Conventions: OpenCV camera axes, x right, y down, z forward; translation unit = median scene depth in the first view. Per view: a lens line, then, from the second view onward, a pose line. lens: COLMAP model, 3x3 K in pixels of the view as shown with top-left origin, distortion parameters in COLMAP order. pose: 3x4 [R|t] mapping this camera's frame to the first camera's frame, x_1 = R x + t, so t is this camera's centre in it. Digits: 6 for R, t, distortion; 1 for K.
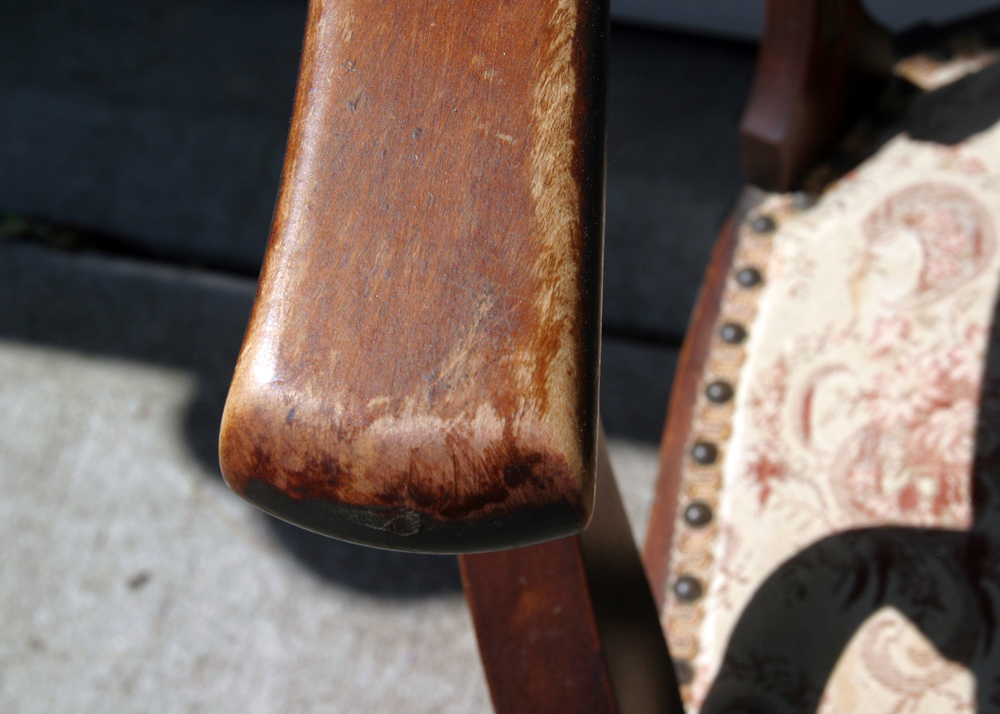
lens RADIAL K [[1619.3, 0, 502.4], [0, 1619.3, 358.0], [0, 0, 1]] dist [-0.014746, 0.000000]
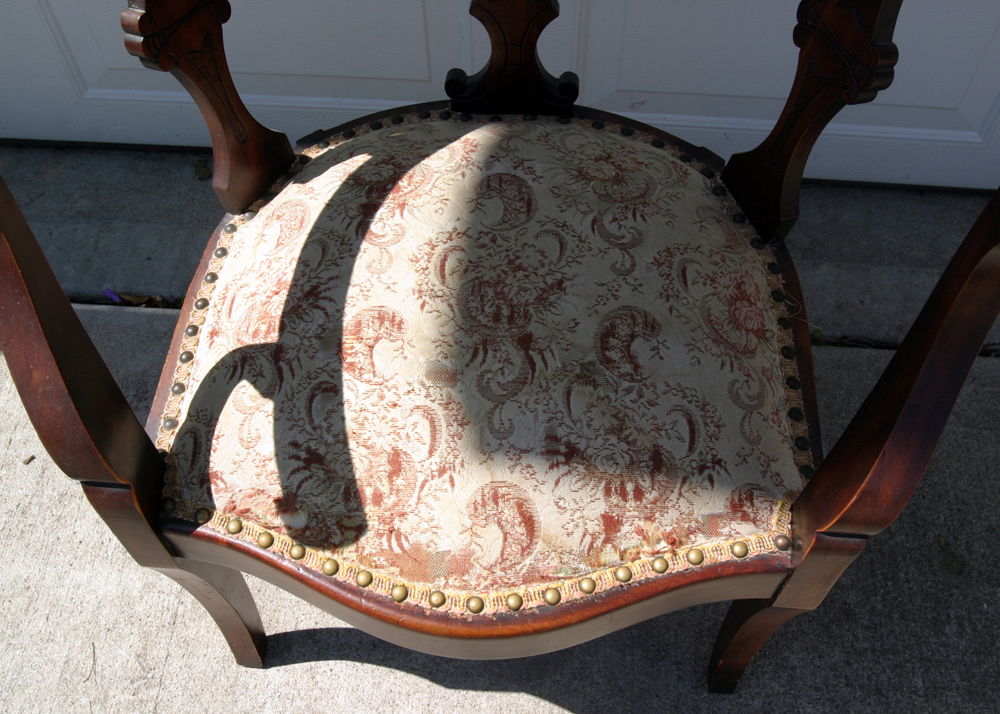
lens RADIAL K [[1016.4, 0, 497.2], [0, 1016.4, 360.3], [0, 0, 1]] dist [-0.055394, 0.000000]
pose [[0.992284, -0.106799, 0.062972, 0.463328], [0.108051, 0.994003, -0.016817, 0.173359], [-0.060798, 0.023492, 0.997874, -0.412350]]
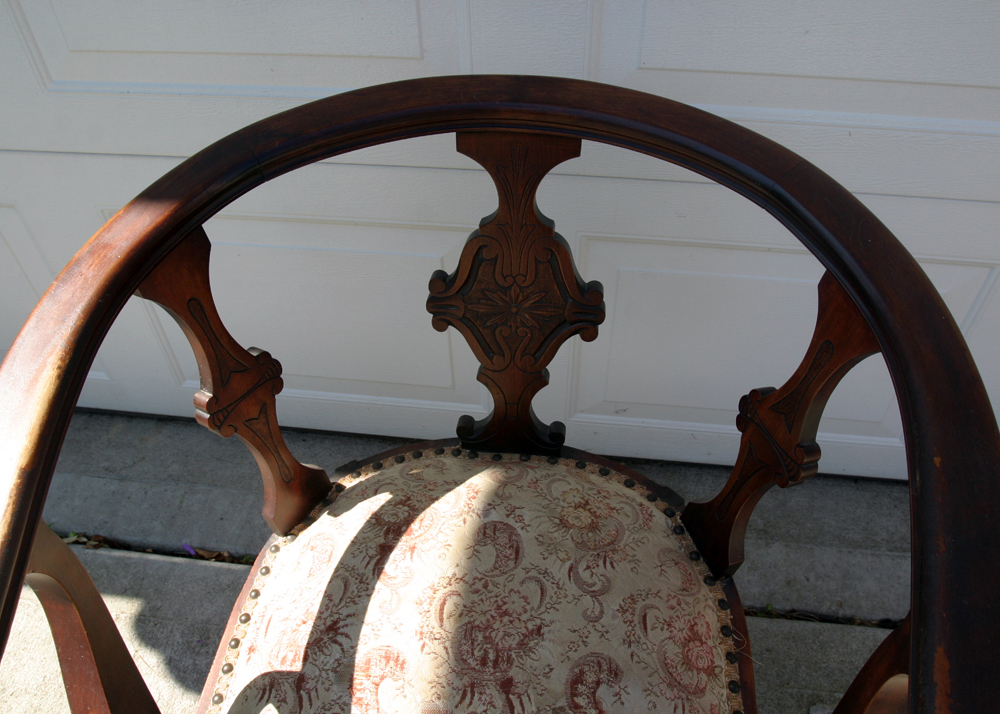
lens RADIAL K [[821.7, 0, 498.6], [0, 821.7, 359.6], [0, 0, 1]] dist [-0.096166, 0.071628]
pose [[0.996712, -0.066684, 0.046036, 0.546262], [0.074798, 0.975647, -0.206200, -0.093676], [-0.031165, 0.208965, 0.977426, -0.417103]]
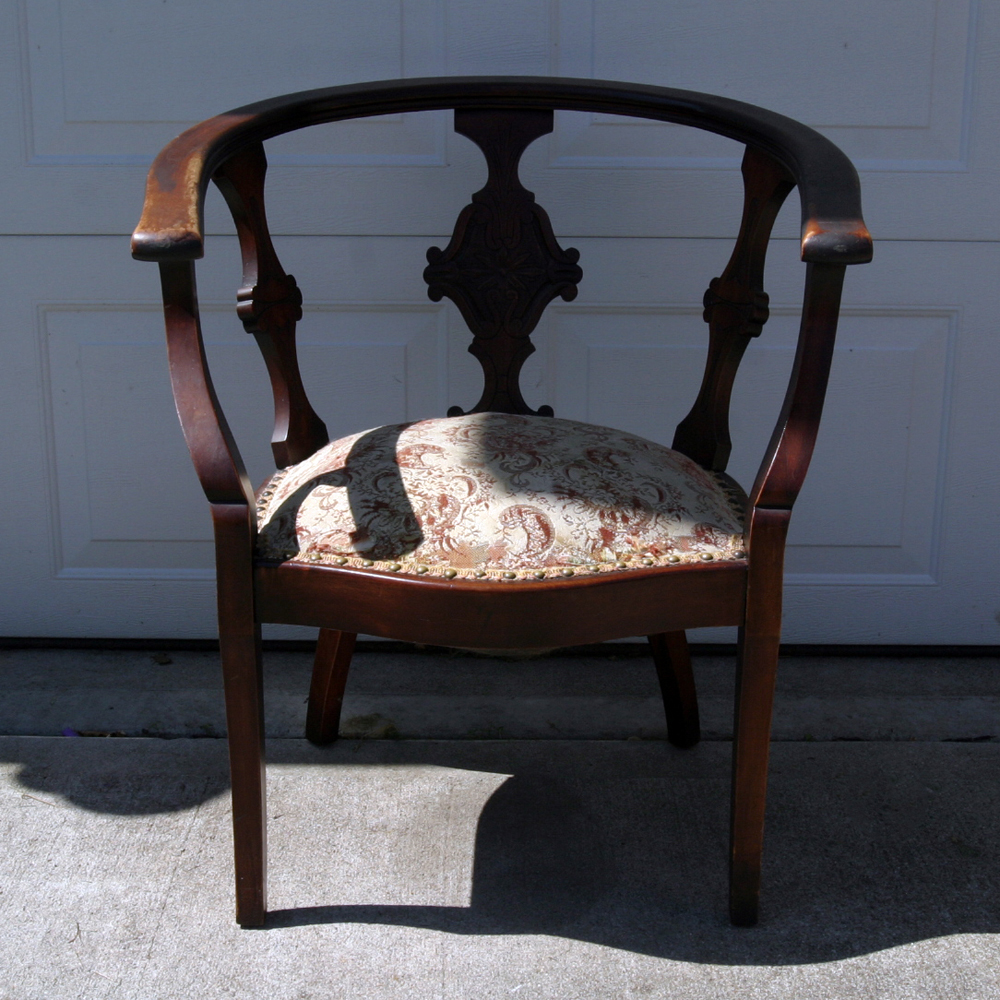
lens RADIAL K [[1819.7, 0, 495.5], [0, 1819.7, 497.2], [0, 0, 1]] dist [-0.091986, 0.000000]
pose [[0.979938, -0.041560, 0.194921, -0.091967], [0.162475, 0.733008, -0.660531, 2.239989], [-0.115428, 0.678949, 0.725055, -1.342264]]
